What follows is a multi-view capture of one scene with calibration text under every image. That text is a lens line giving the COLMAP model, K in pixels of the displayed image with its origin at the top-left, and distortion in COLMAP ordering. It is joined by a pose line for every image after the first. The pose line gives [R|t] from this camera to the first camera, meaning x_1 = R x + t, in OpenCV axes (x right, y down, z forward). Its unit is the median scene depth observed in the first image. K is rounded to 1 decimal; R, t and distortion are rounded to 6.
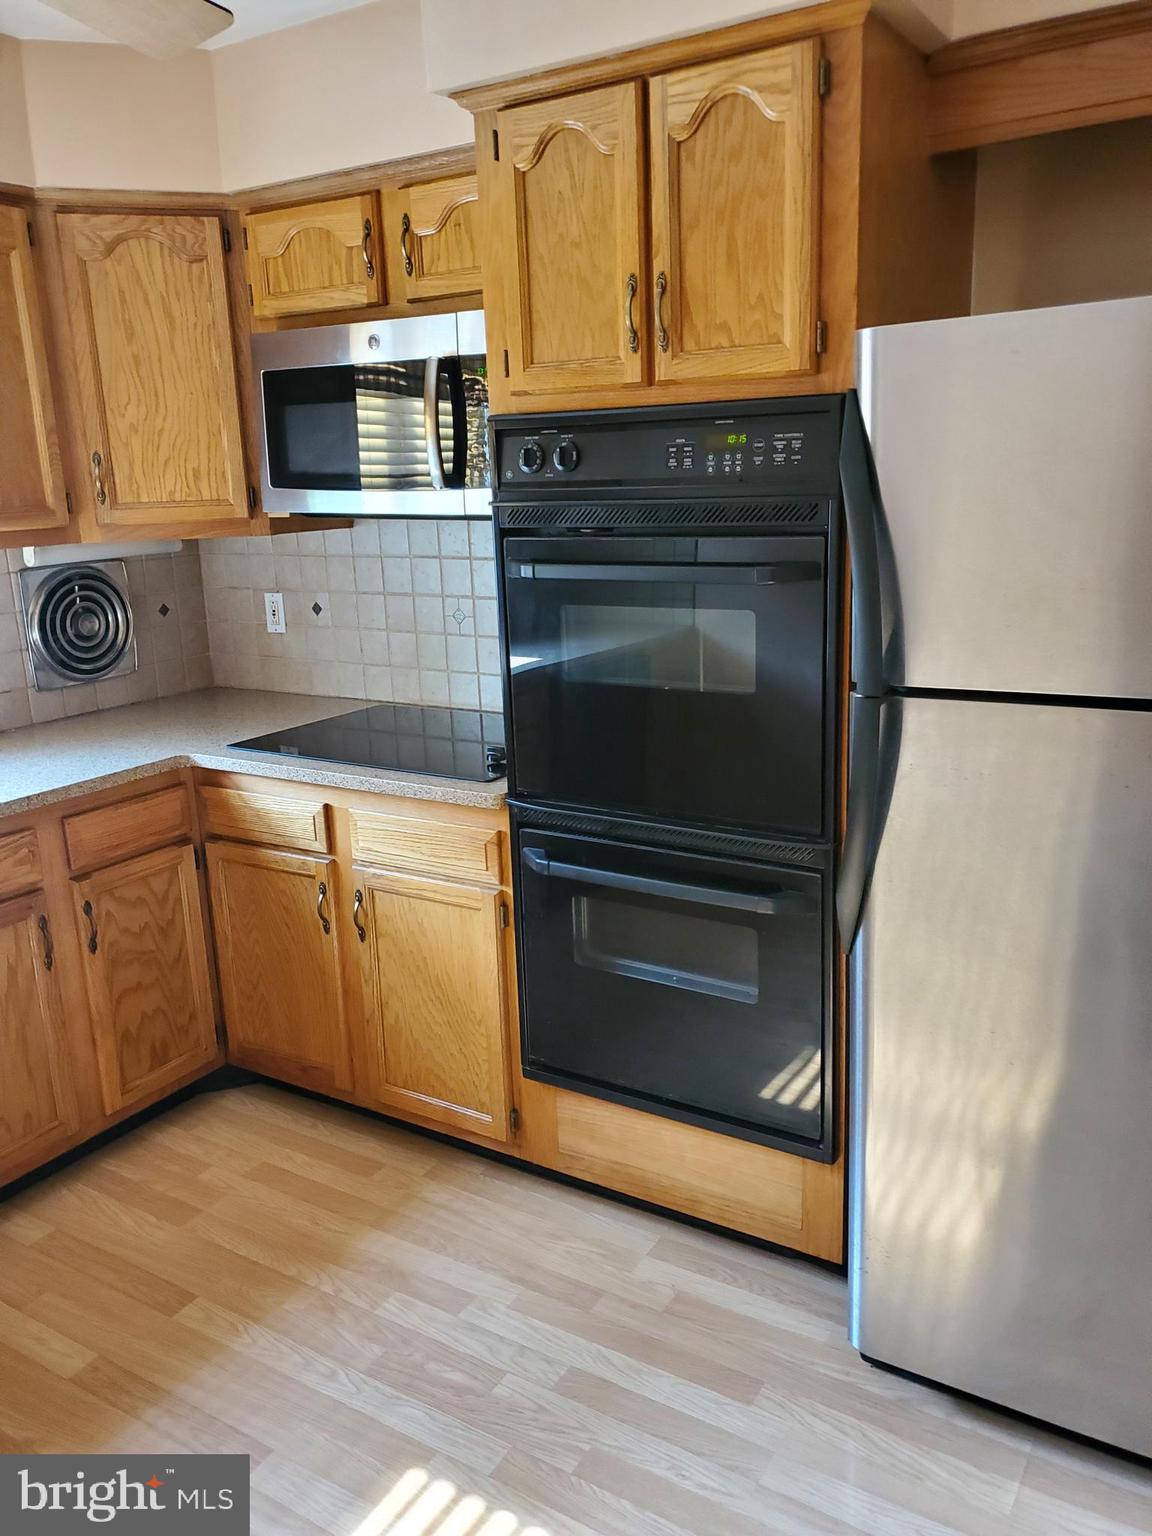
lens RADIAL K [[1198.5, 0, 576.0], [0, 1198.5, 768.0], [0, 0, 1]] dist [0.007453, 0.007373]
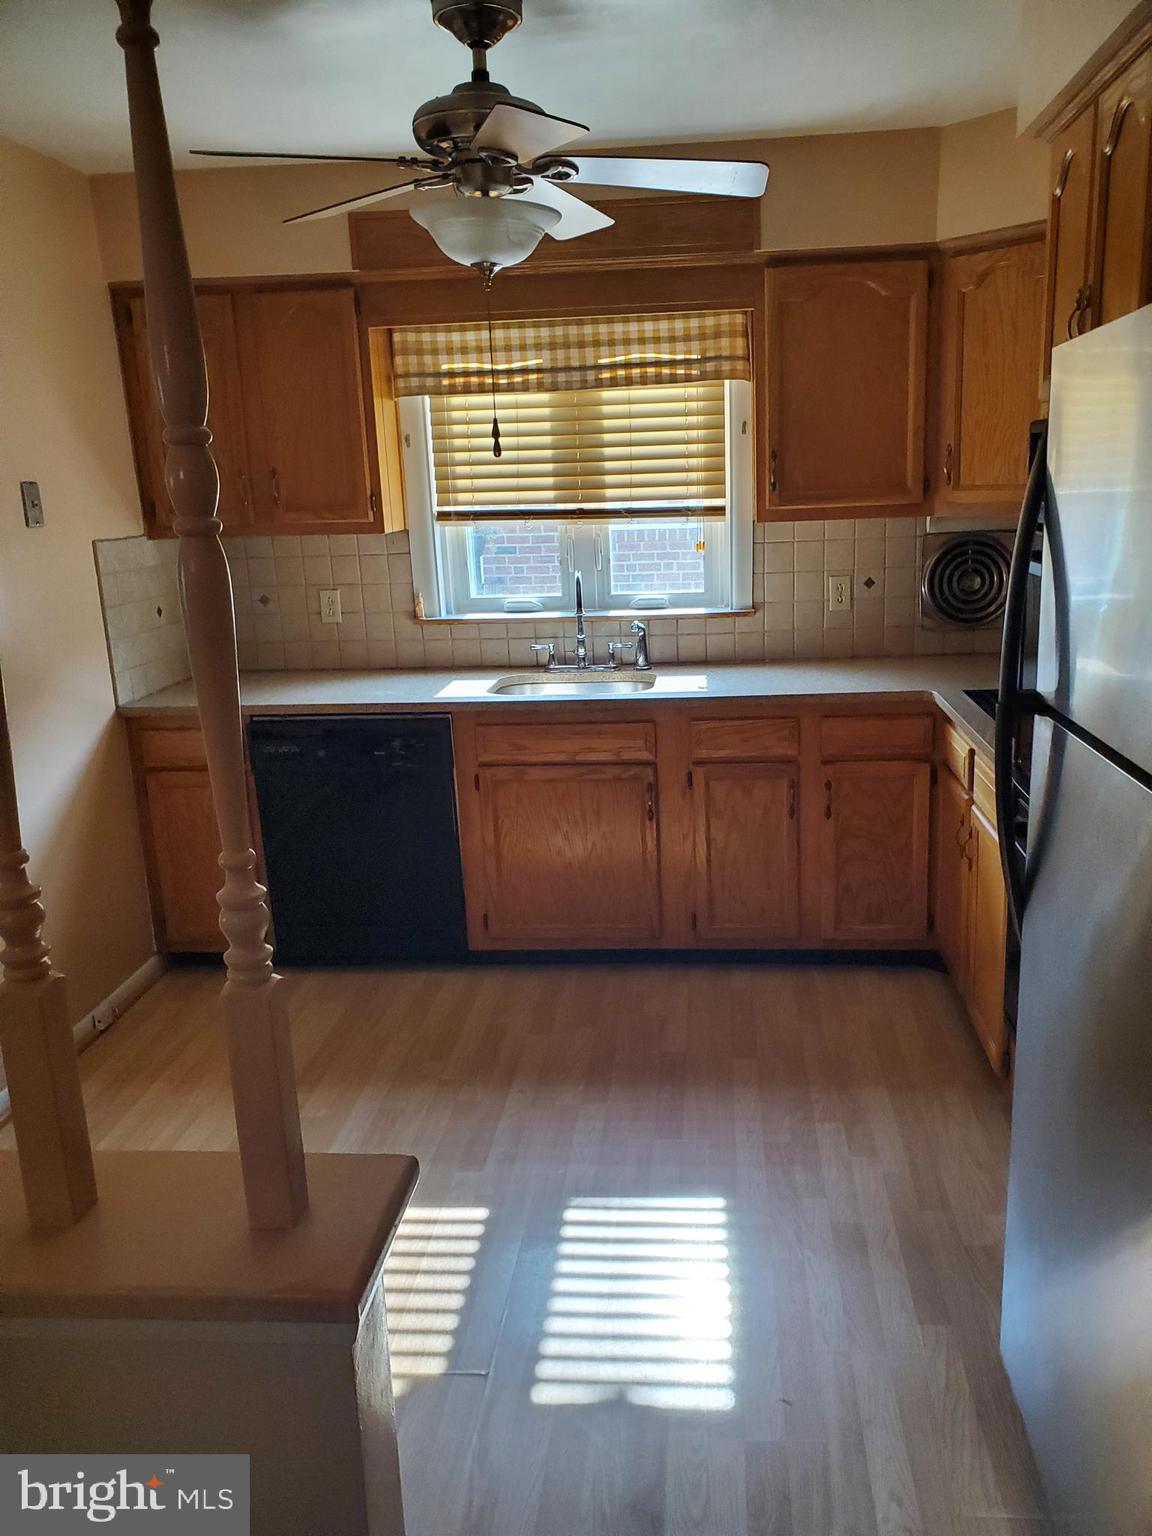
lens RADIAL K [[1154.0, 0, 576.0], [0, 1154.0, 768.0], [0, 0, 1]] dist [0.009852, 0.006841]
pose [[0.431562, 0.230096, -0.872244, 0.590182], [-0.189131, 0.968511, 0.161915, -0.059058], [0.882034, 0.095092, 0.461491, 0.130197]]
